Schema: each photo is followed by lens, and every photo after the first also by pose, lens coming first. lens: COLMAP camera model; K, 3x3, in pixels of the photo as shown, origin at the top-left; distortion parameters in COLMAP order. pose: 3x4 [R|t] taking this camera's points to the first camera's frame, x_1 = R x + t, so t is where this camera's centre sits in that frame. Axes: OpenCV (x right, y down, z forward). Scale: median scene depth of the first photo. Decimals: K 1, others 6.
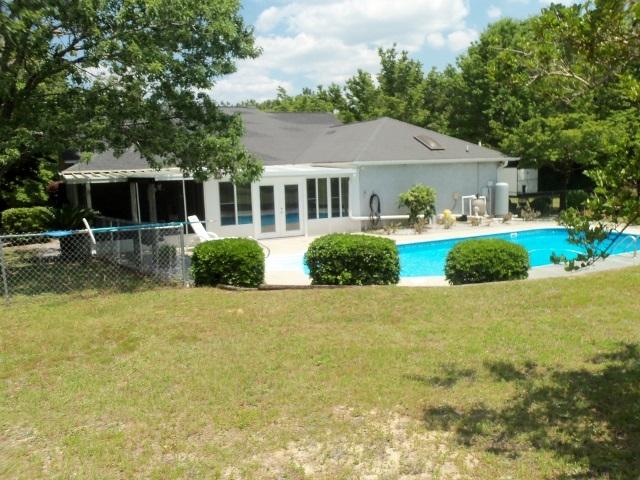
lens RADIAL K [[540.9, 0, 319.4], [0, 540.9, 240.6], [0, 0, 1]] dist [-0.061012, 0.028280]
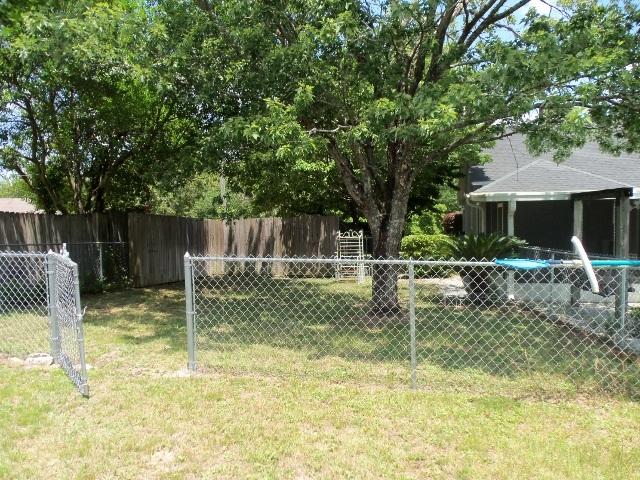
lens RADIAL K [[540.9, 0, 319.8], [0, 540.9, 239.3], [0, 0, 1]] dist [-0.061012, 0.028280]
pose [[0.778745, 0.040749, -0.626015, -0.178122], [-0.089610, 0.994881, -0.046713, 0.001666], [0.620907, 0.092474, 0.778410, 0.273914]]
